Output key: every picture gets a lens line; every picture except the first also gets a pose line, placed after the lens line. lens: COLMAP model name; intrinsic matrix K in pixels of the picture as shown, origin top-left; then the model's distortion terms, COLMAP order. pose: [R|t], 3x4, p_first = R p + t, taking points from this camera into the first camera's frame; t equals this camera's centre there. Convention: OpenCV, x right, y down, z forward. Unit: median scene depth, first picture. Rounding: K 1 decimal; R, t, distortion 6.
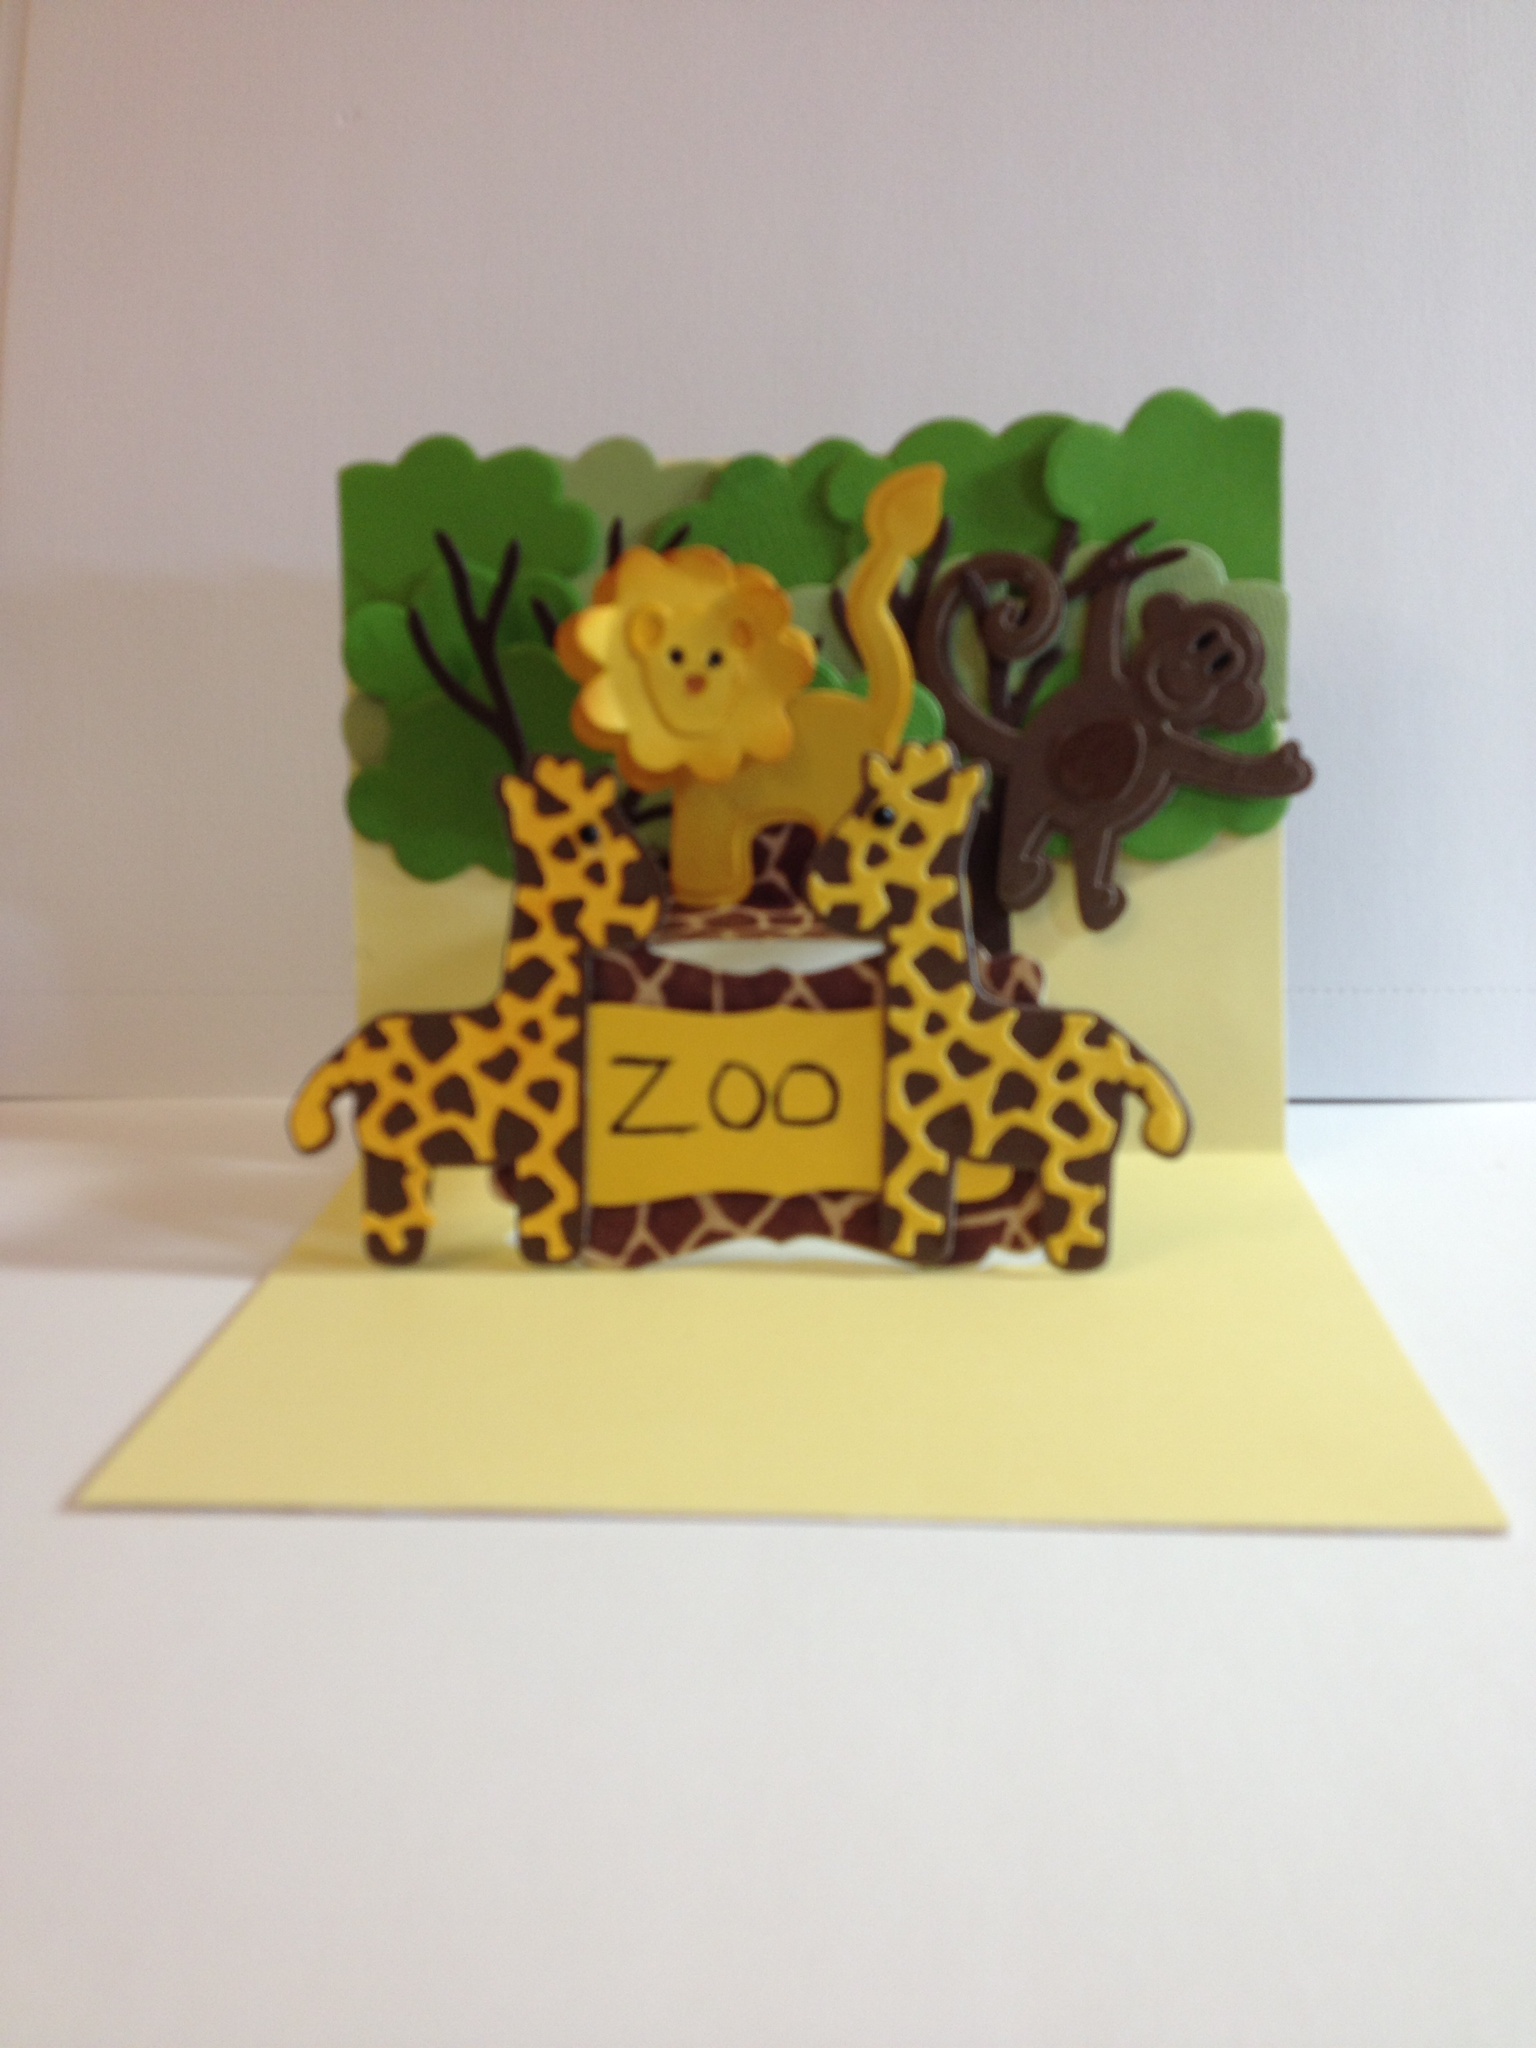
lens RADIAL K [[2080.8, 0, 768.0], [0, 2080.8, 1024.0], [0, 0, 1]] dist [-0.000114, 0.000051]
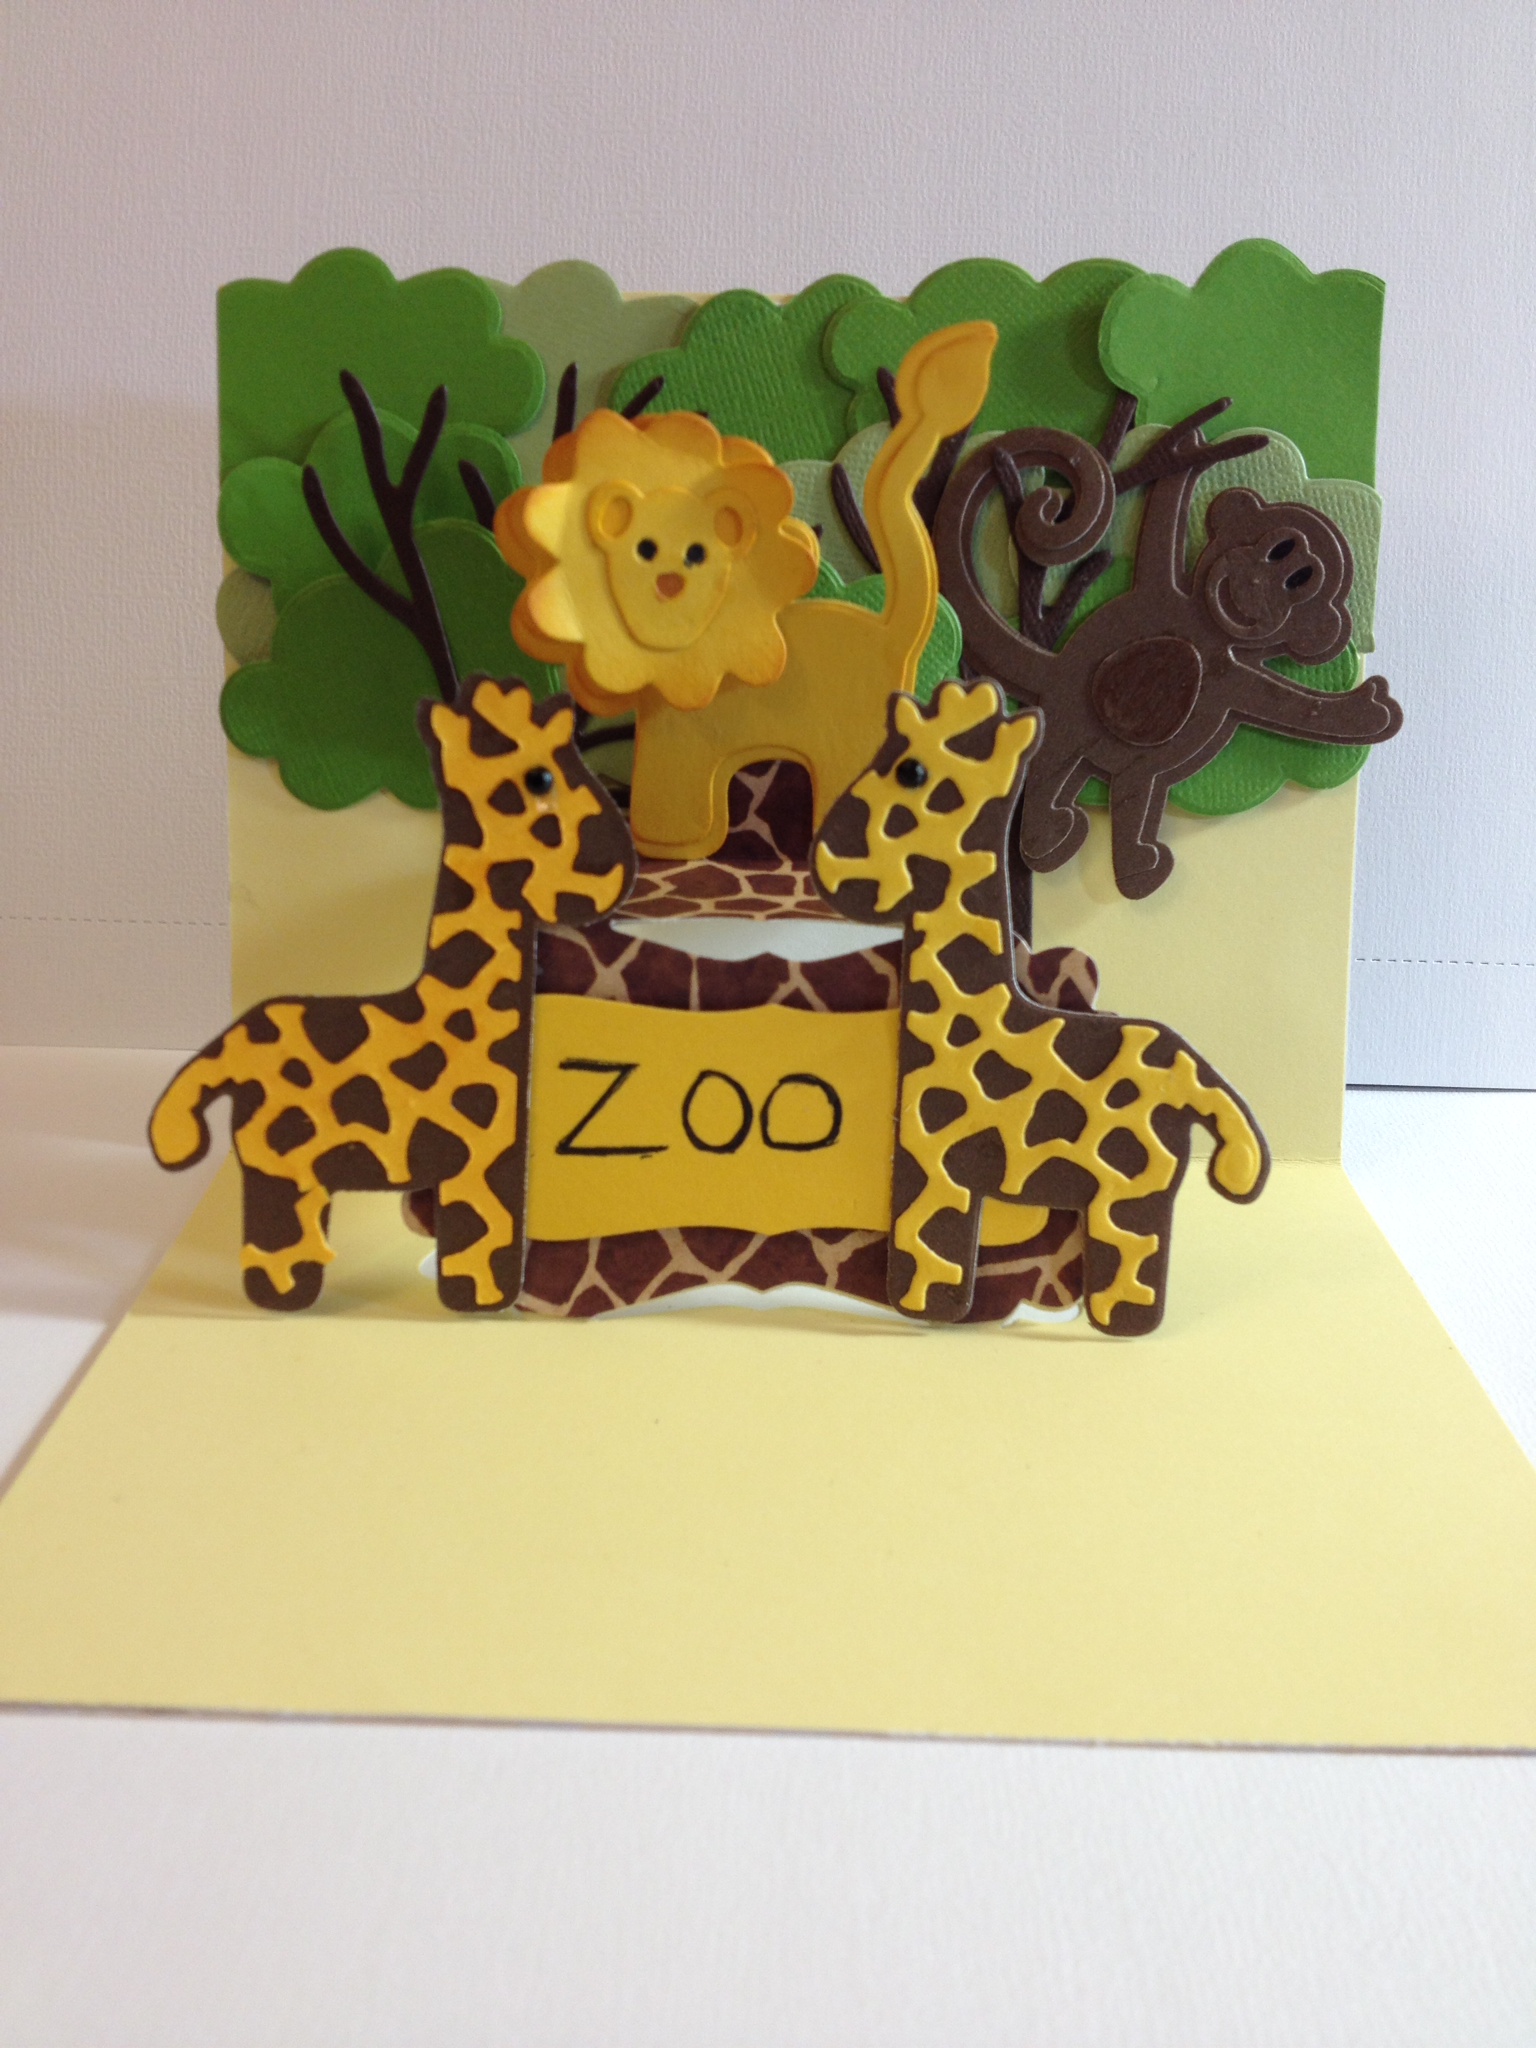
lens RADIAL K [[2090.8, 0, 768.0], [0, 2090.8, 1024.0], [0, 0, 1]] dist [0.079762, -0.479055]
pose [[0.997098, 0.025746, 0.071650, -0.053128], [-0.031826, 0.995868, 0.085053, -0.068526], [-0.069164, -0.087087, 0.993797, 0.191908]]
